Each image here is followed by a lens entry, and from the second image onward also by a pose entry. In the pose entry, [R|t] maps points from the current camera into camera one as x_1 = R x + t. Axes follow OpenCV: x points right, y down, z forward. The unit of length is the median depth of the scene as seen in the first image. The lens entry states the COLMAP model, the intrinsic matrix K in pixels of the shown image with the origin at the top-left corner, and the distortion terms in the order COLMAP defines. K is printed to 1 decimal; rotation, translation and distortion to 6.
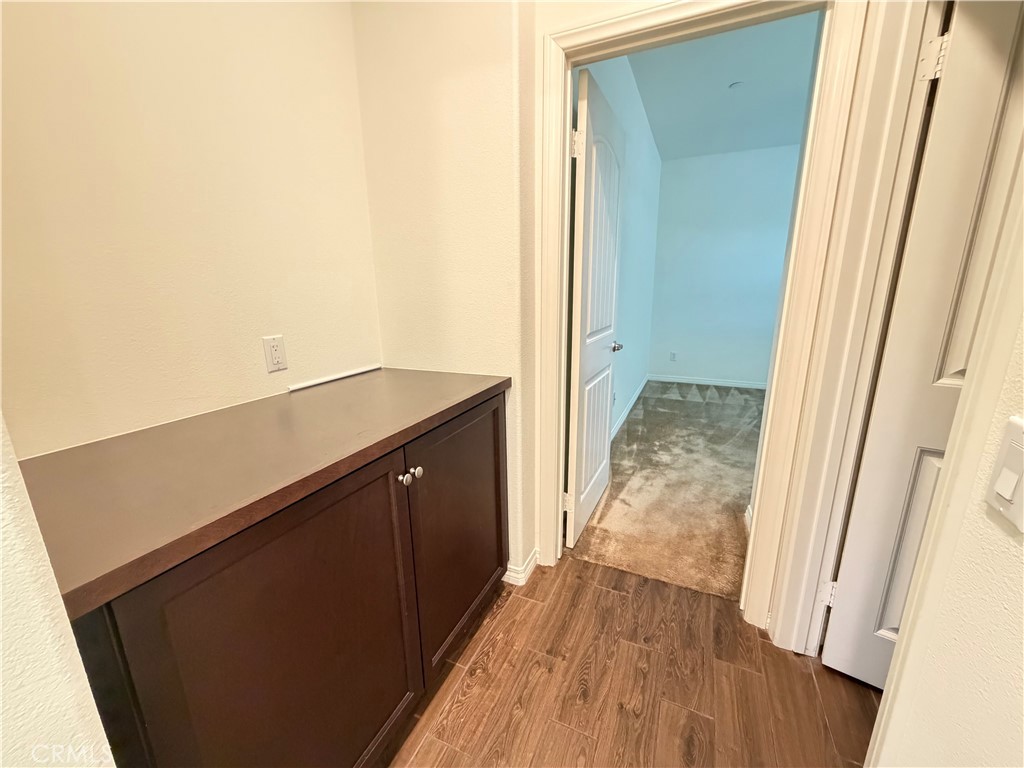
lens RADIAL K [[409.4, 0, 509.6], [0, 409.4, 385.6], [0, 0, 1]] dist [-0.001233, 0.000562]
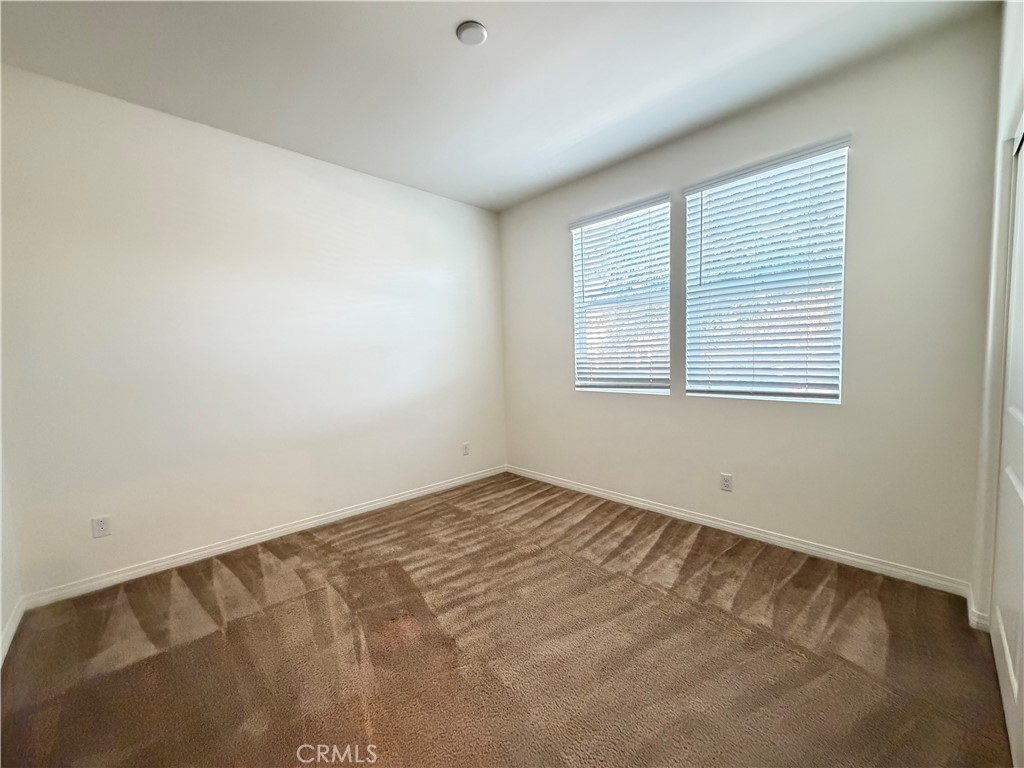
lens RADIAL K [[409.4, 0, 509.6], [0, 409.4, 385.6], [0, 0, 1]] dist [-0.001233, 0.000562]
pose [[0.371419, -0.068262, 0.925952, 0.199690], [0.240310, 0.970378, -0.024856, -0.115672], [-0.896827, 0.231748, 0.376821, 0.487180]]
